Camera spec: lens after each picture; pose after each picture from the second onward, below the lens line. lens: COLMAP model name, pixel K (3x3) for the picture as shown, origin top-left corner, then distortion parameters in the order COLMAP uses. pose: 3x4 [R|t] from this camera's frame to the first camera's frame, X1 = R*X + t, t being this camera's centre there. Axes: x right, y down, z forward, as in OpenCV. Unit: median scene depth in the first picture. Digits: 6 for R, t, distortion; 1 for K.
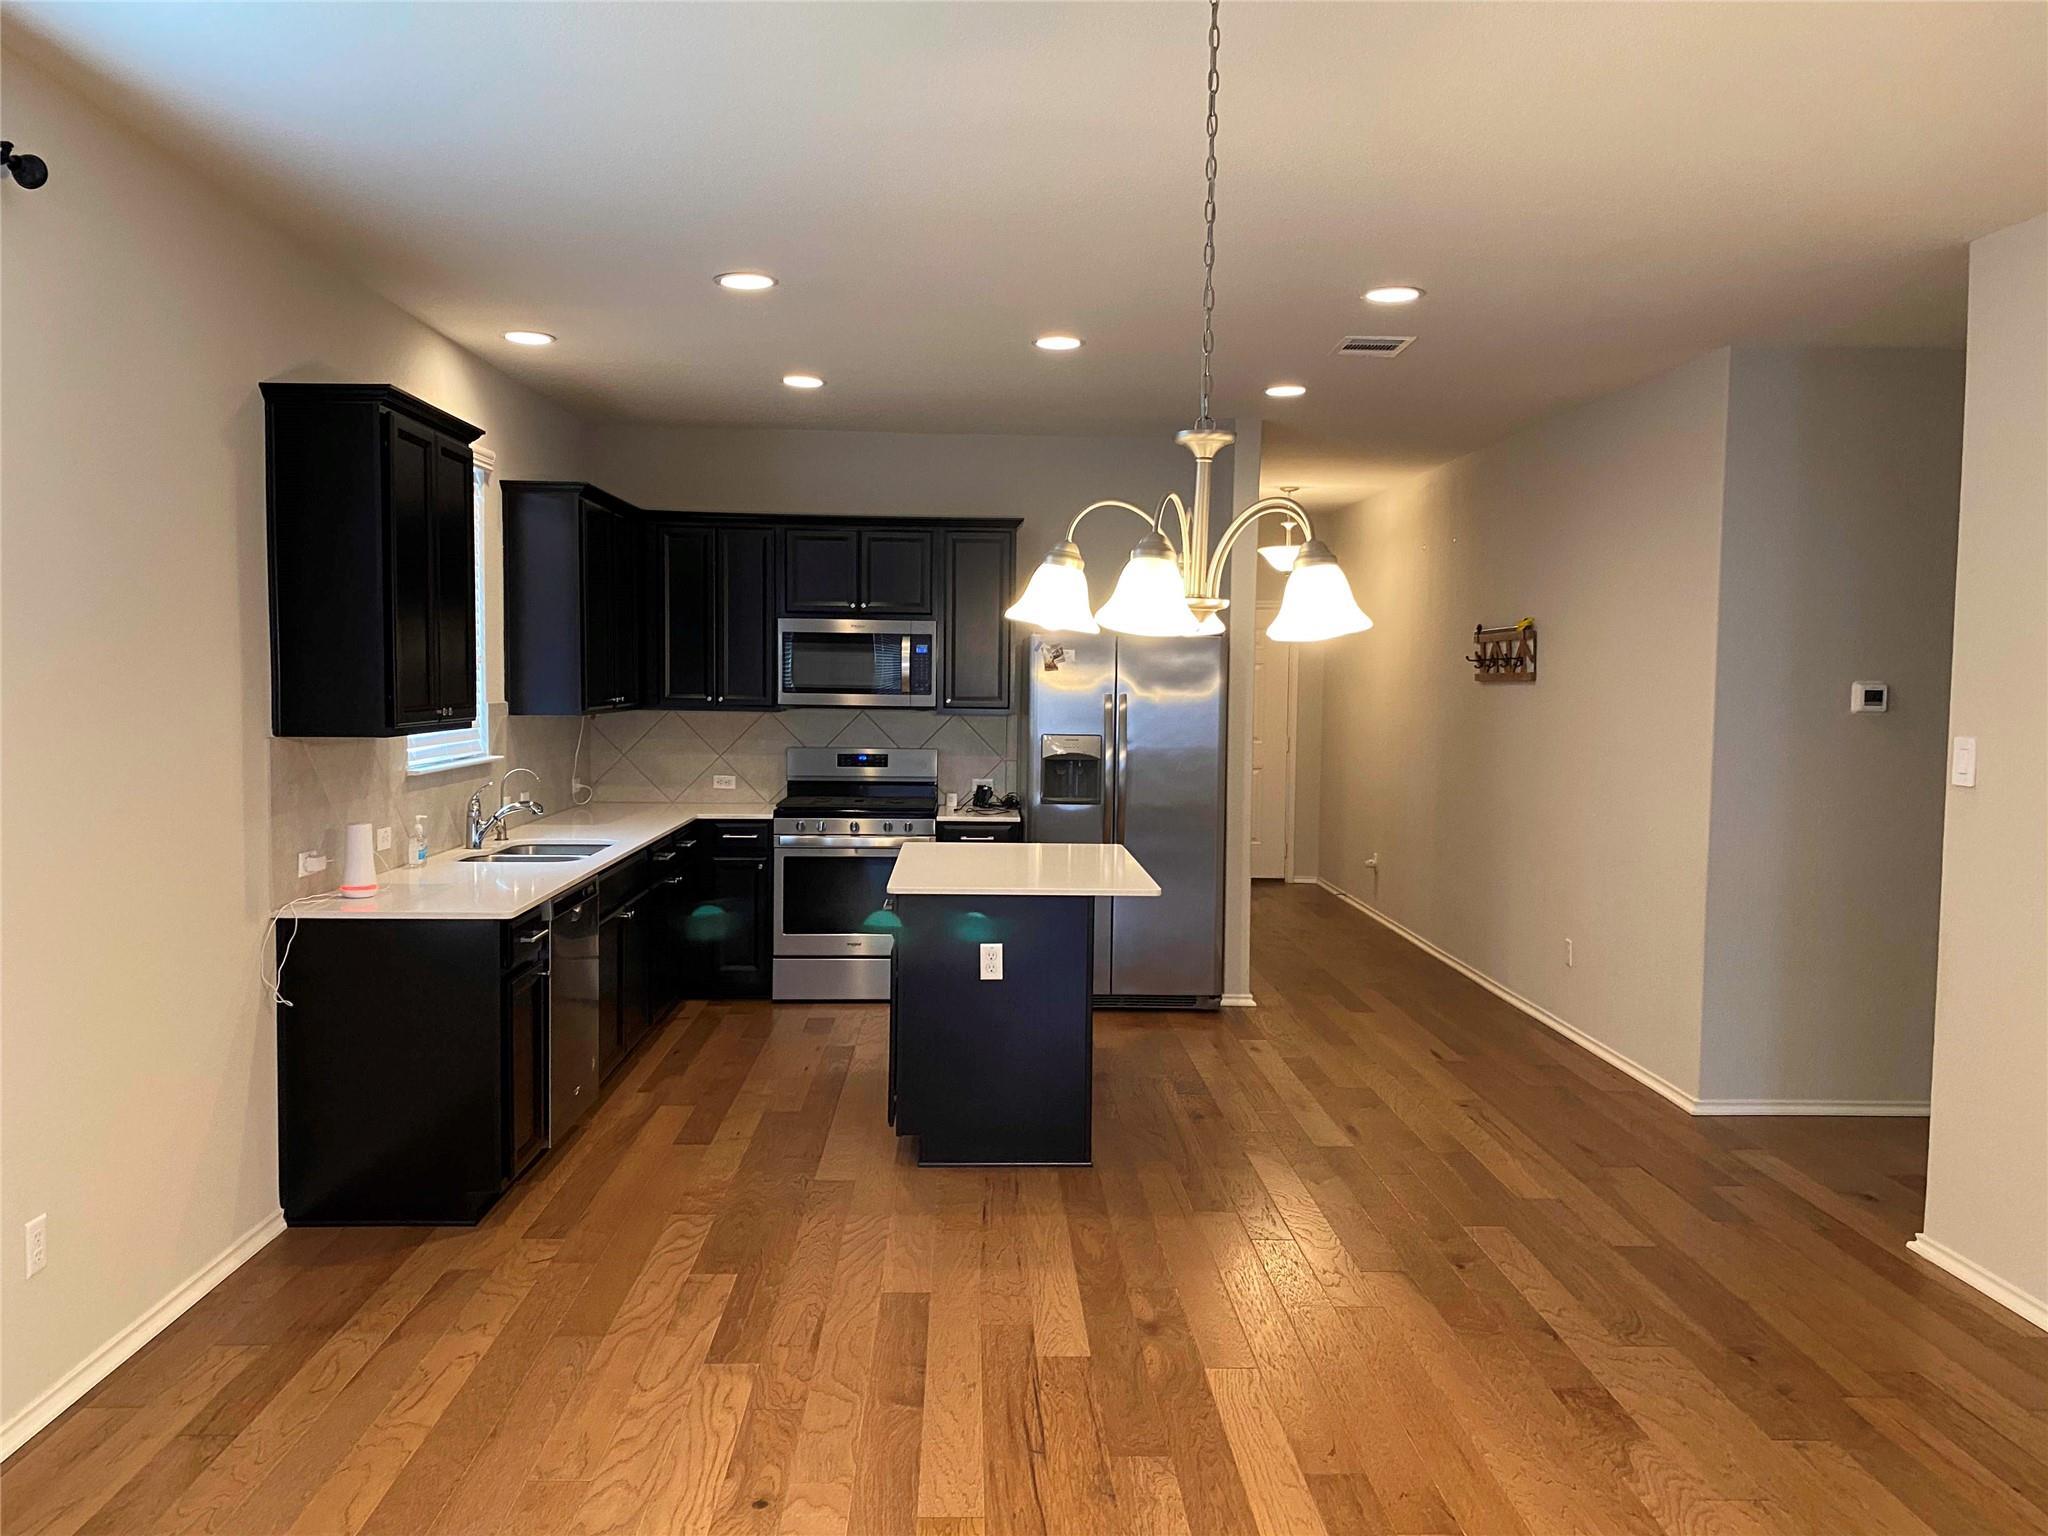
lens RADIAL K [[1581.8, 0, 1016.5], [0, 1581.8, 760.4], [0, 0, 1]] dist [0.025865, -0.010620]
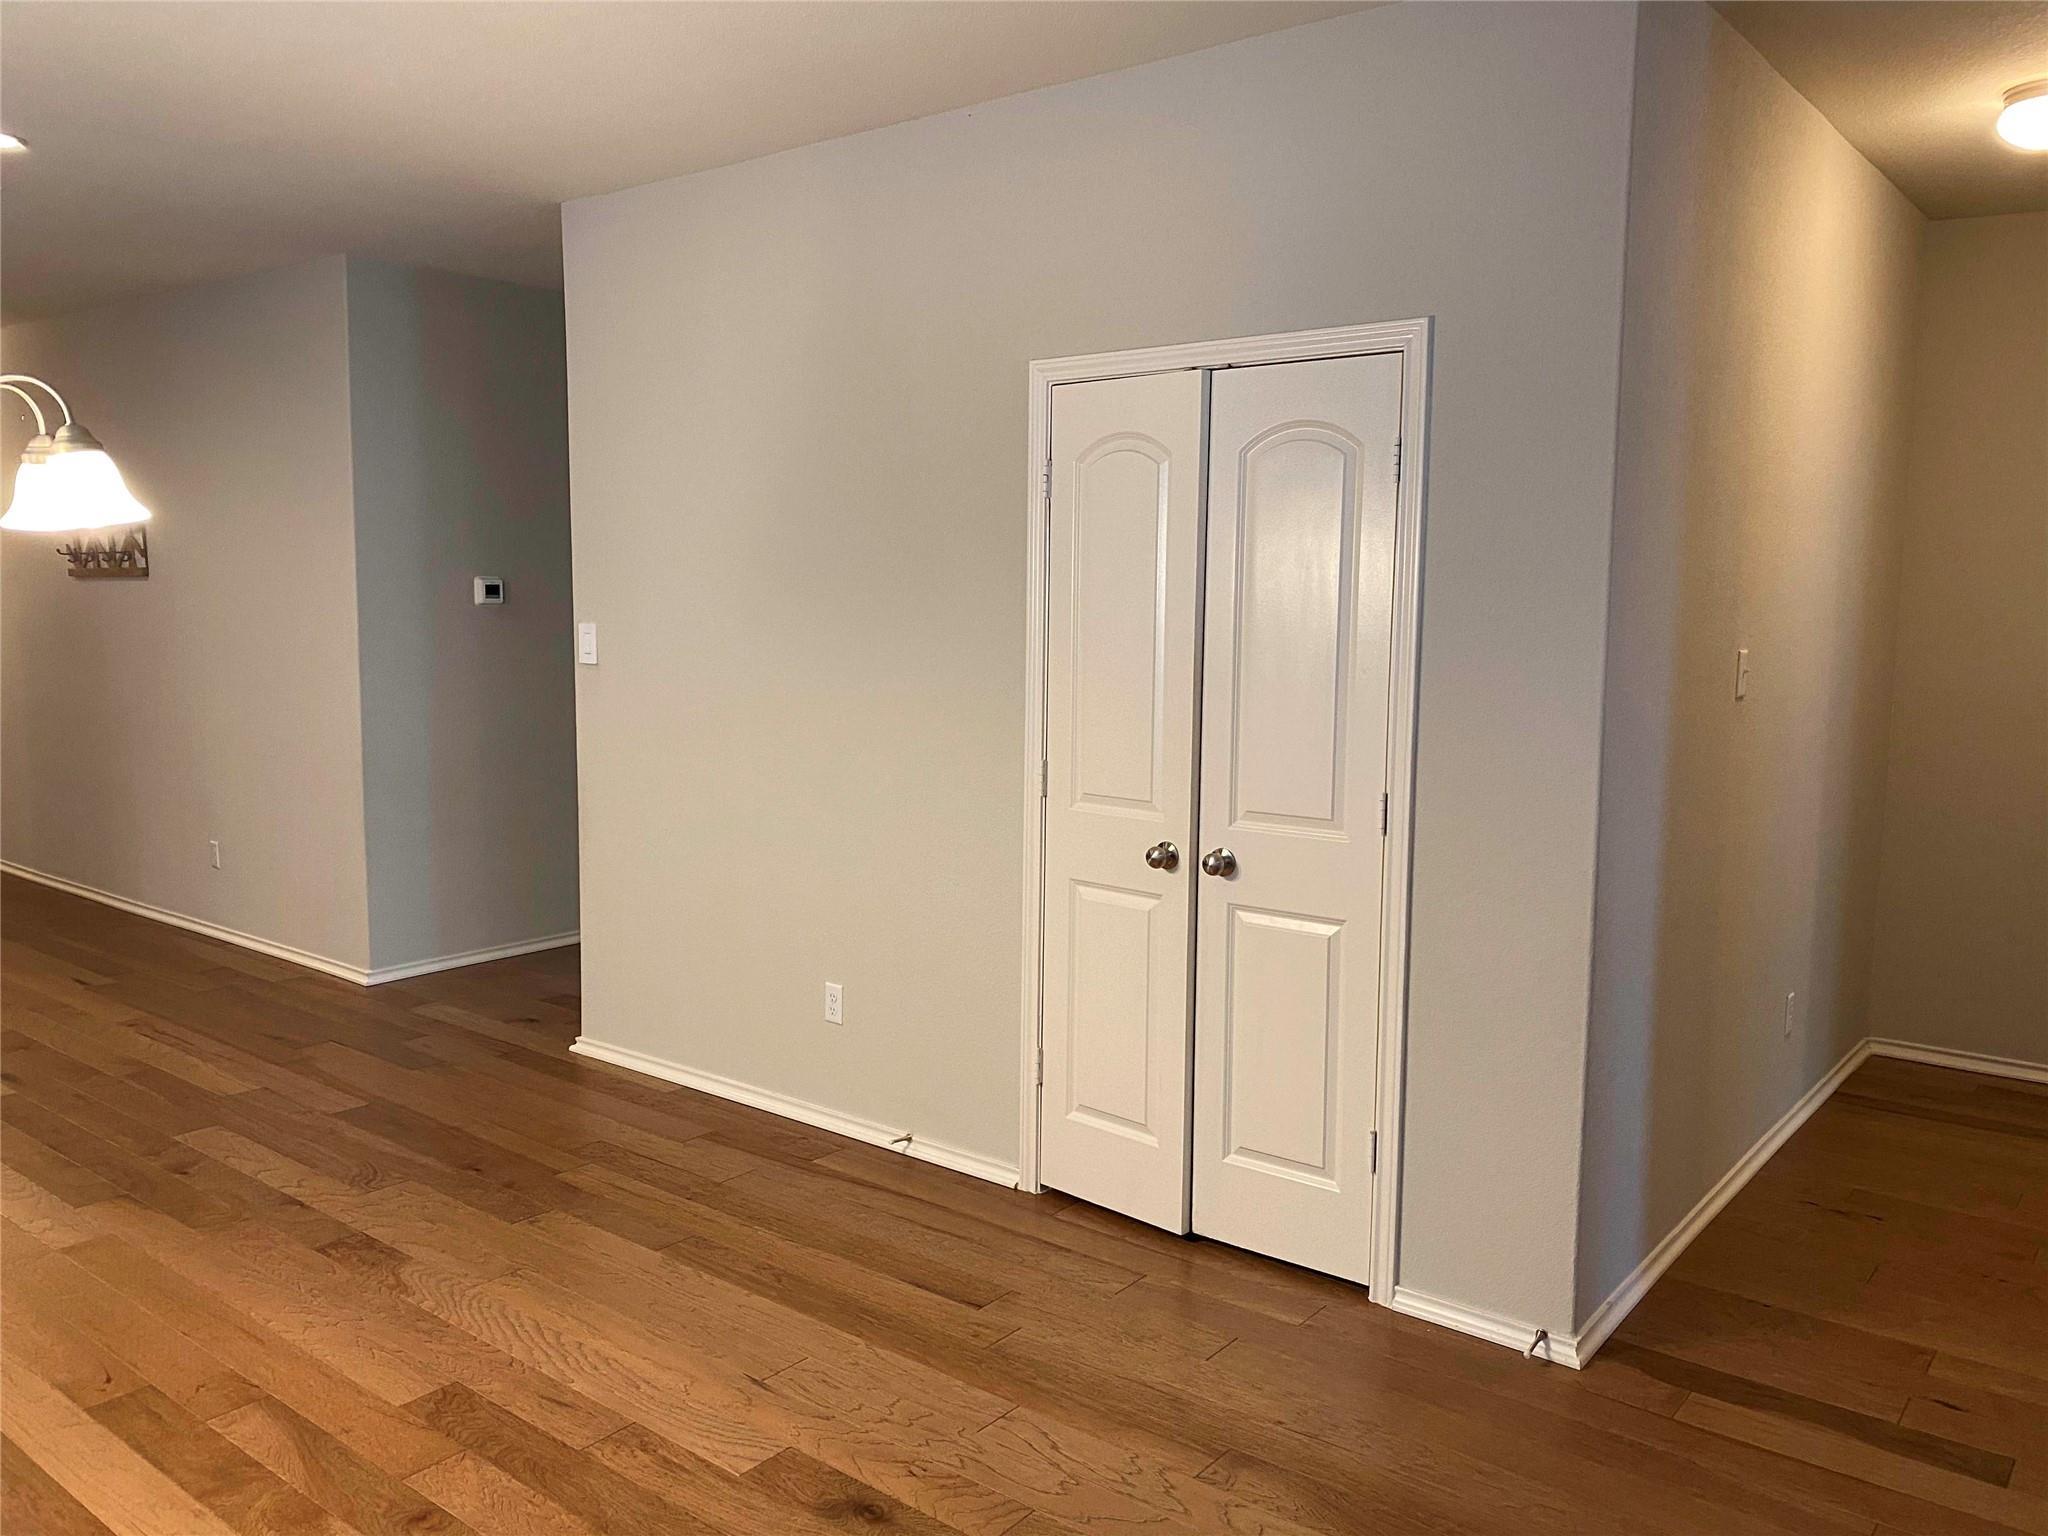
lens RADIAL K [[1581.8, 0, 1022.9], [0, 1581.8, 748.9], [0, 0, 1]] dist [0.025865, -0.010620]
pose [[0.652309, -0.083759, 0.753311, -0.104030], [0.040723, 0.996313, 0.075514, 0.003255], [-0.756859, -0.018582, 0.653314, -0.033291]]
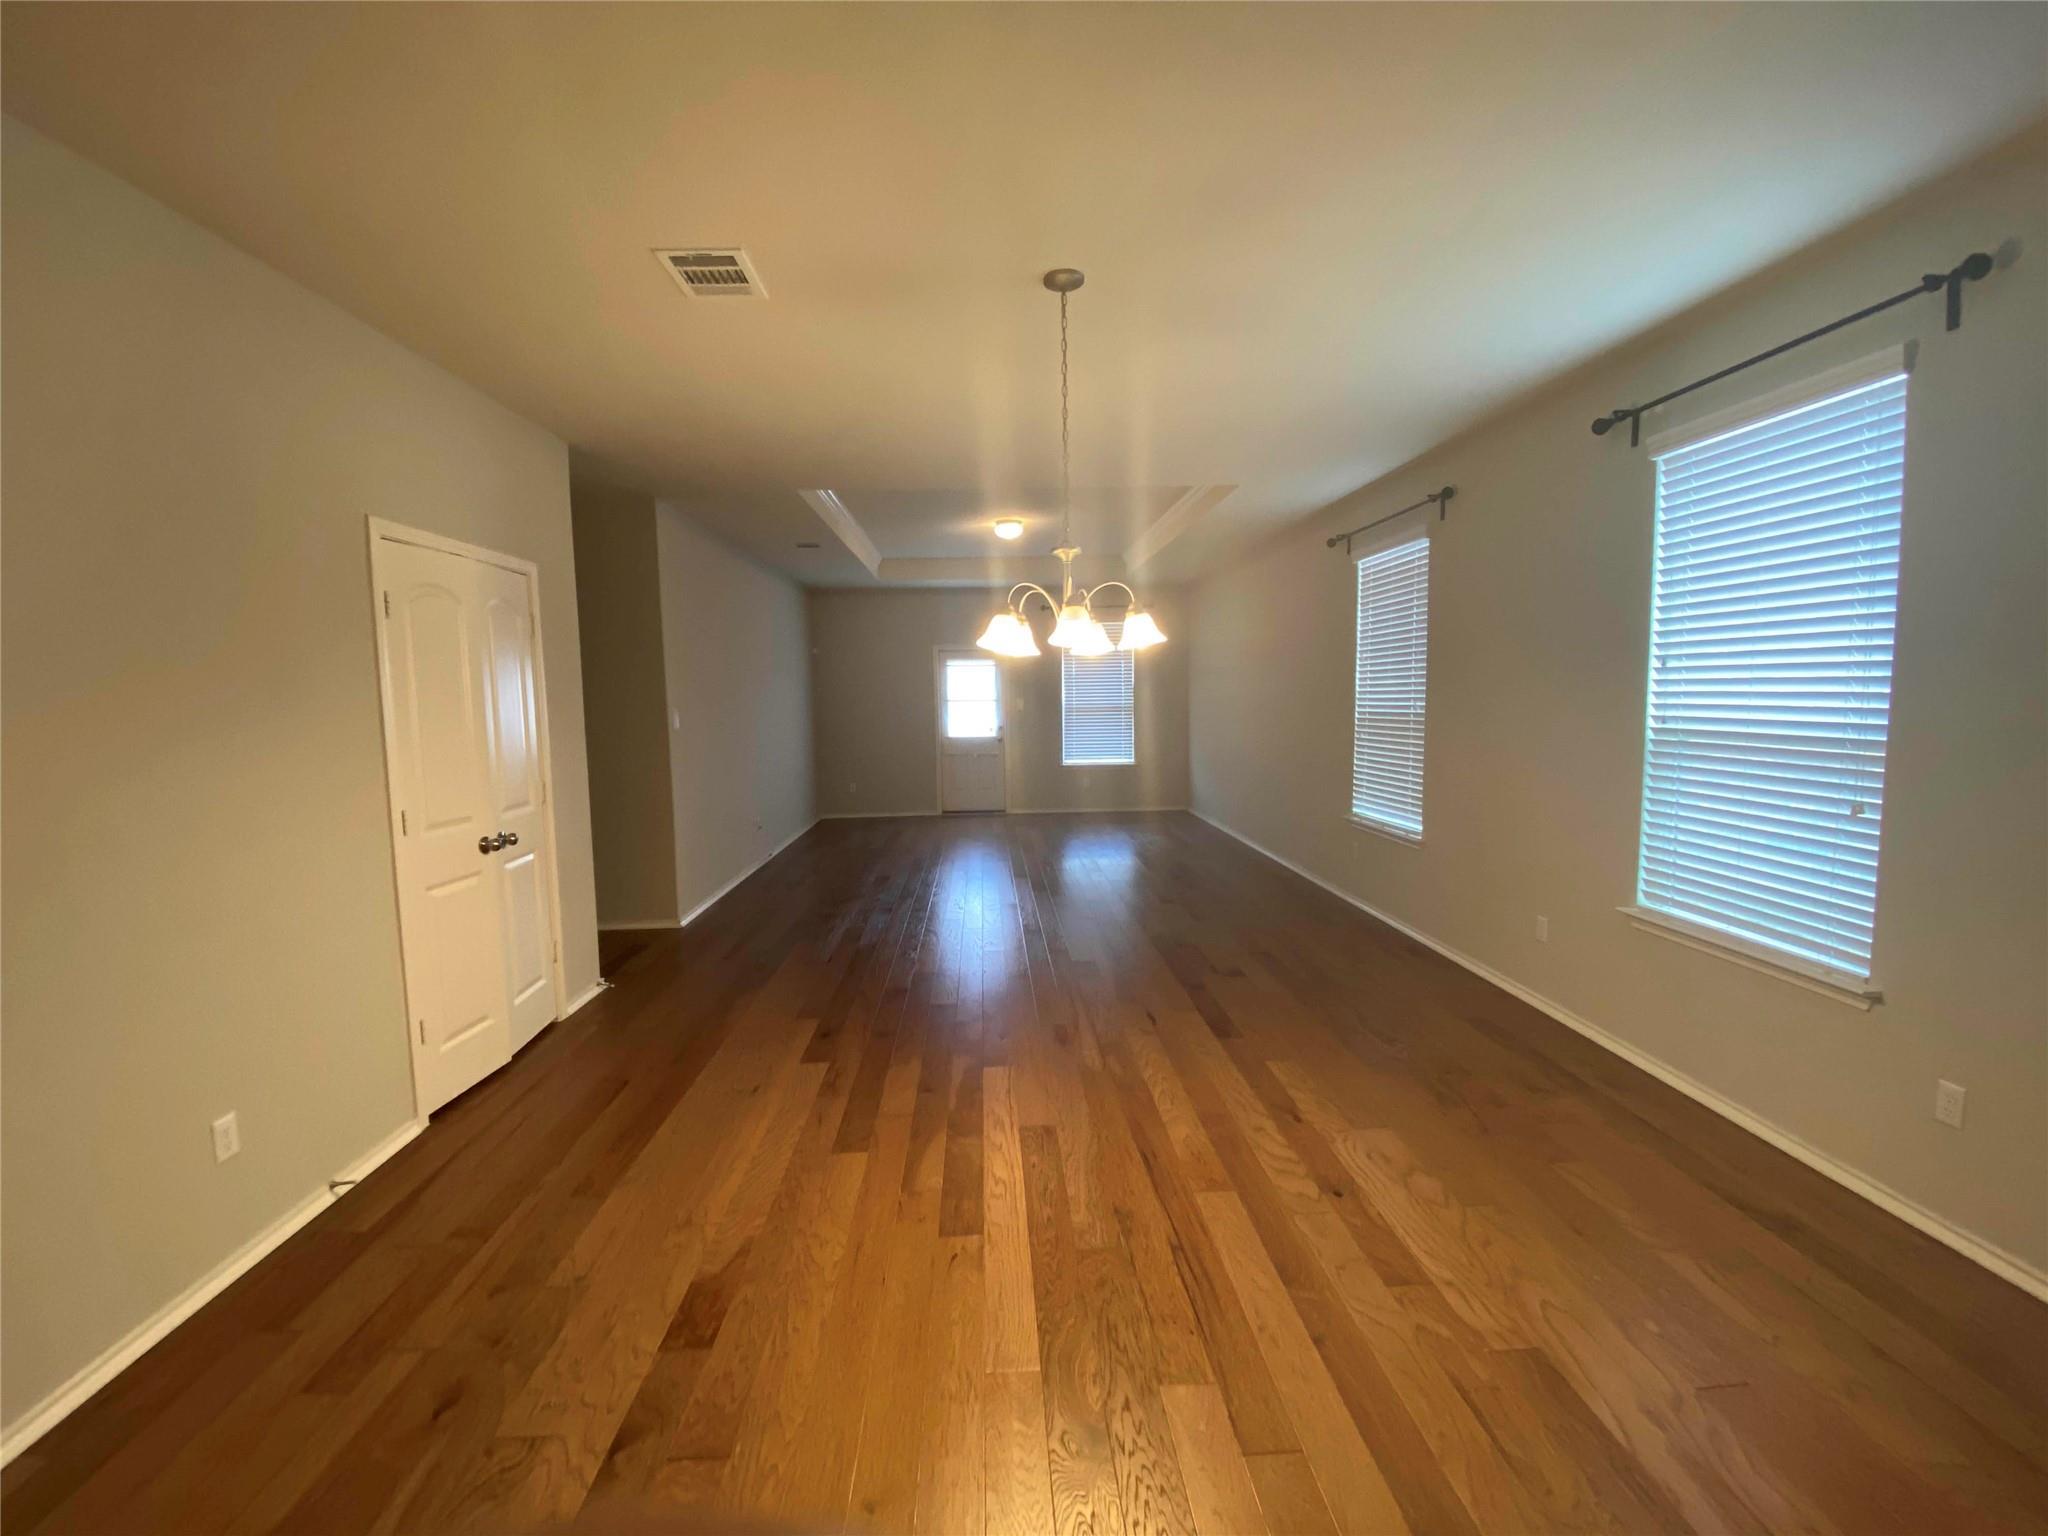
lens RADIAL K [[831.6, 0, 1023.4], [0, 831.6, 773.0], [0, 0, 1]] dist [-0.003240, -0.000194]
pose [[-0.999809, 0.005150, -0.018838, 0.116253], [0.002268, 0.988699, 0.149900, -0.049291], [0.019397, 0.149828, -0.988522, 1.237706]]
